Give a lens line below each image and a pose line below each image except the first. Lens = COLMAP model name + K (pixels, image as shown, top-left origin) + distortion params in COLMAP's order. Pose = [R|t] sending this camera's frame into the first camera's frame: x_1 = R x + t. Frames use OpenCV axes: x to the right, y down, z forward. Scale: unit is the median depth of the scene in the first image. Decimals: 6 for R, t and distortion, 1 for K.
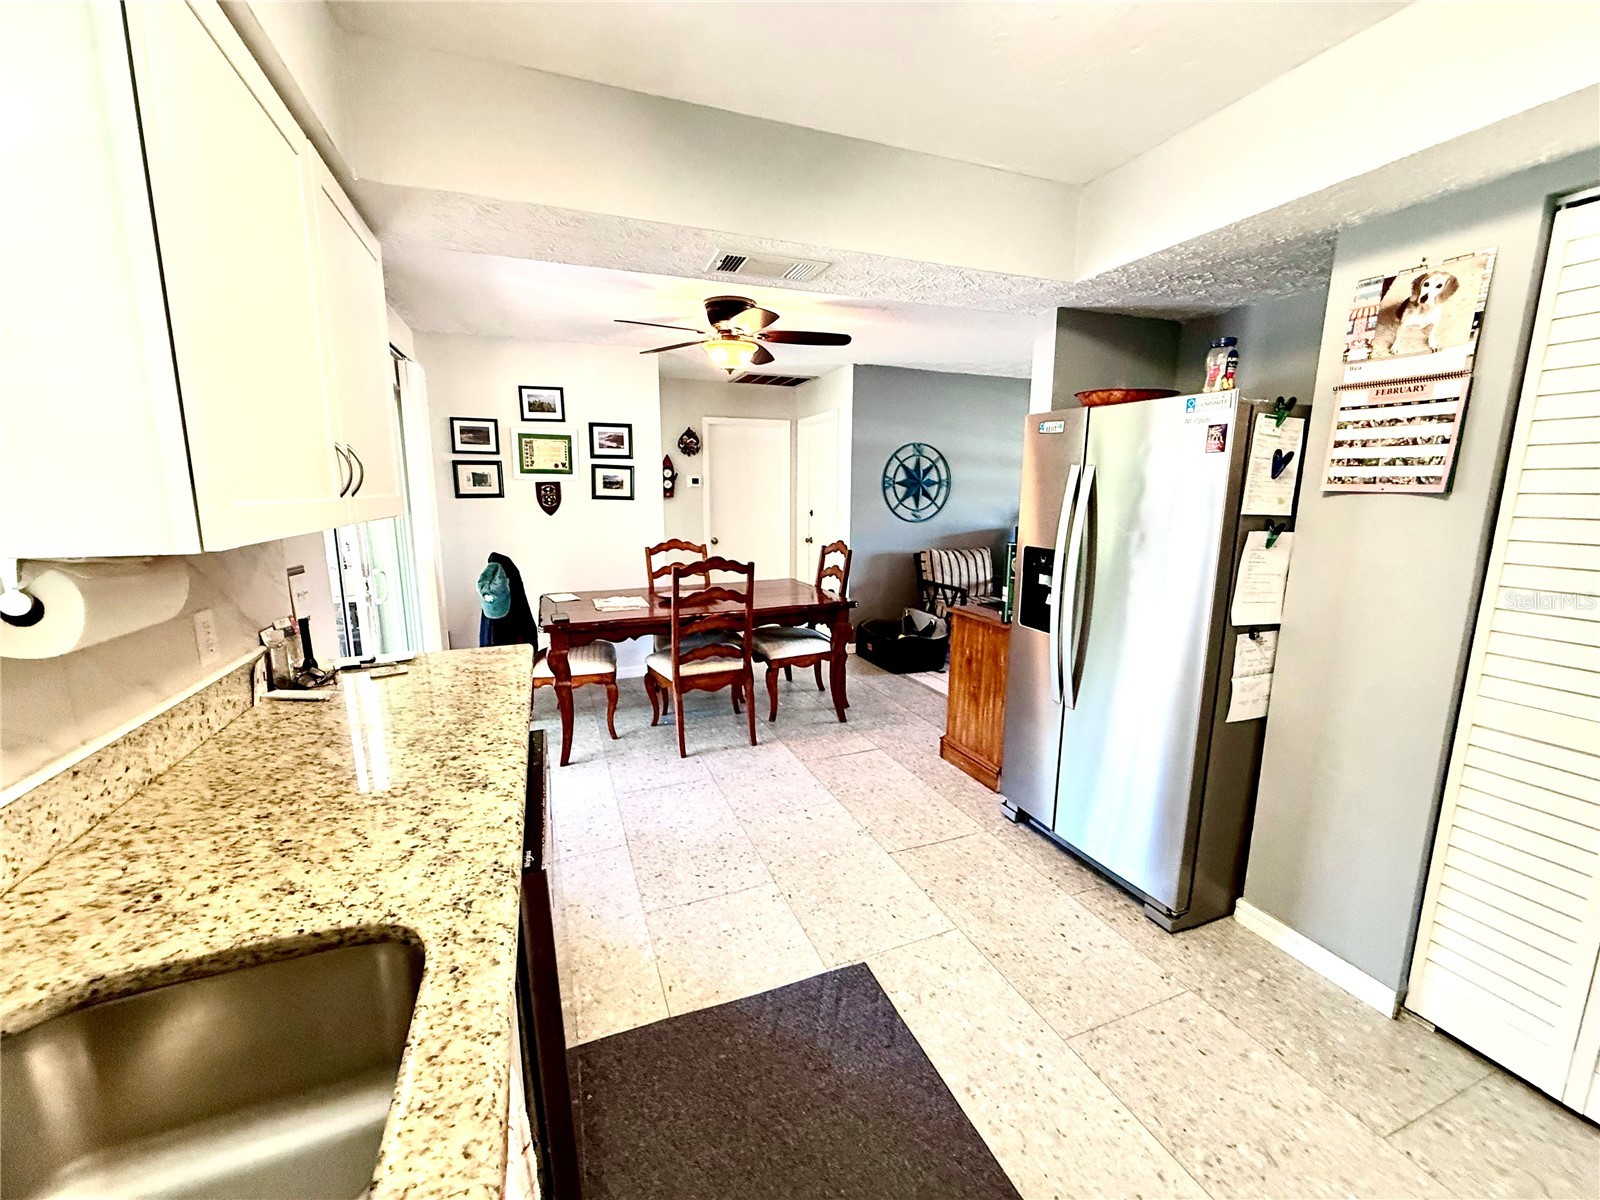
lens RADIAL K [[637.5, 0, 794.7], [0, 637.5, 596.2], [0, 0, 1]] dist [0.001153, -0.000182]
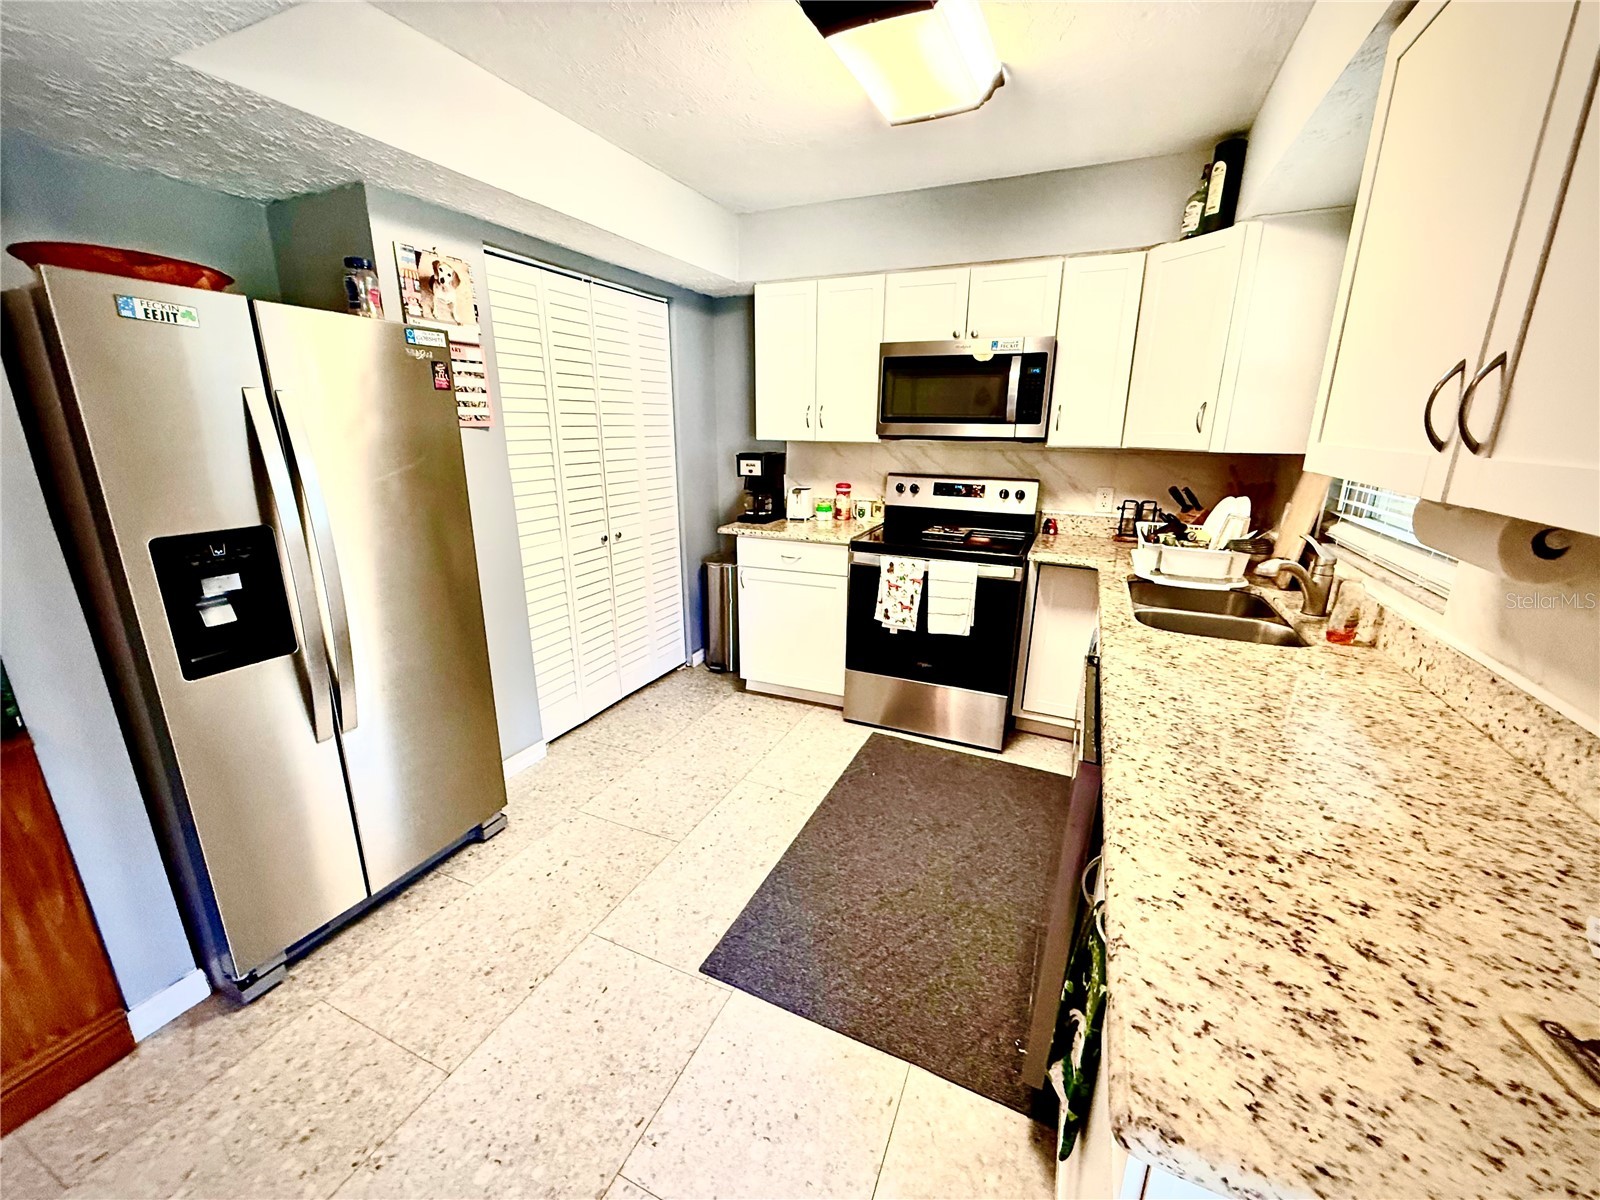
lens RADIAL K [[637.5, 0, 794.7], [0, 637.5, 596.2], [0, 0, 1]] dist [0.001153, -0.000182]
pose [[-0.698889, -0.193613, 0.688526, -0.713689], [0.115210, 0.919618, 0.375540, -0.324602], [-0.705890, 0.341786, -0.620405, 1.838018]]
